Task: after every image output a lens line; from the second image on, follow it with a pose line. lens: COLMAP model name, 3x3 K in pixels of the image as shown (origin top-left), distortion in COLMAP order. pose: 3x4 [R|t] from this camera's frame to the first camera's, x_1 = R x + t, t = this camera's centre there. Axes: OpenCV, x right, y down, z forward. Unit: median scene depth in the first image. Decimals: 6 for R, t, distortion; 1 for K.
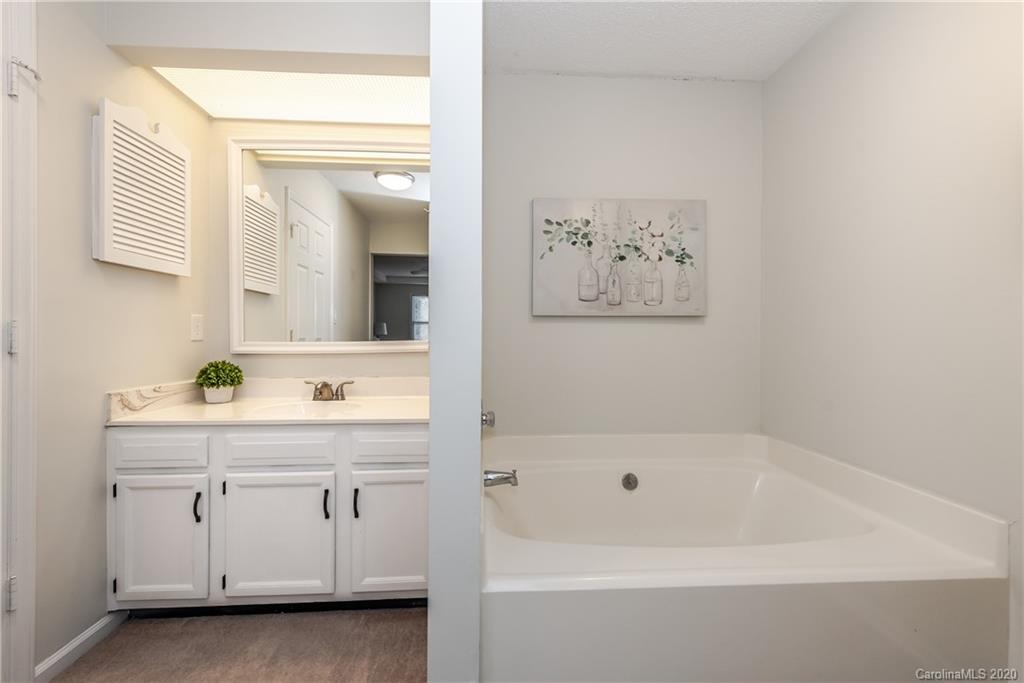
lens RADIAL K [[411.5, 0, 509.9], [0, 411.5, 338.5], [0, 0, 1]] dist [0.004363, -0.000524]
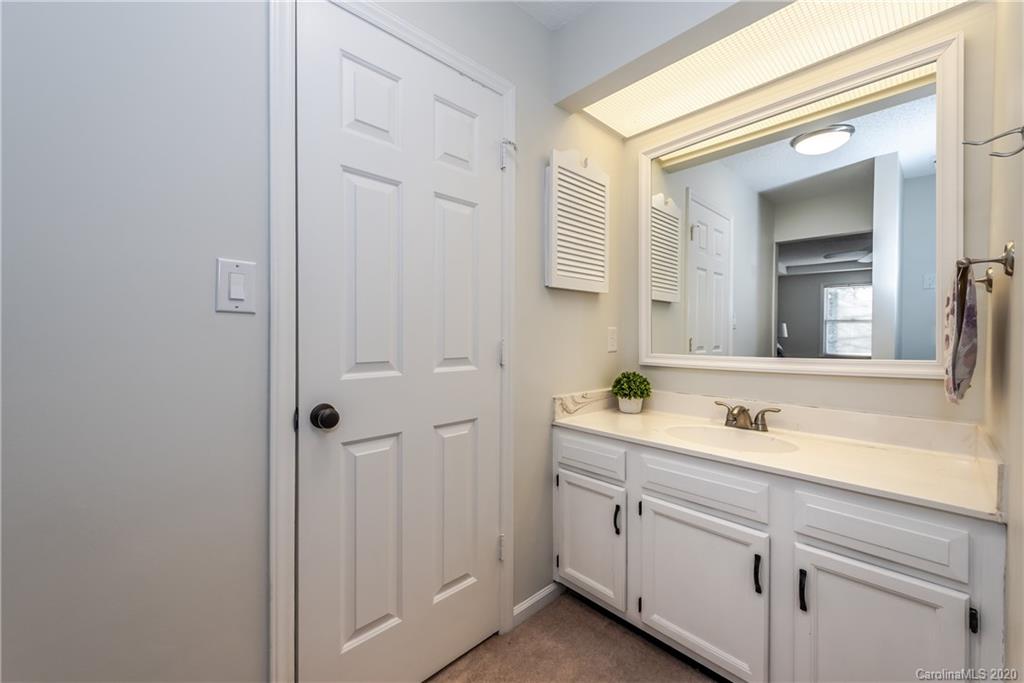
lens RADIAL K [[411.5, 0, 509.9], [0, 411.5, 338.5], [0, 0, 1]] dist [0.004363, -0.000524]
pose [[0.647897, 0.004109, -0.761717, -0.133242], [-0.002627, 0.999992, 0.003160, -0.036436], [0.761724, -0.000046, 0.647902, 0.118763]]
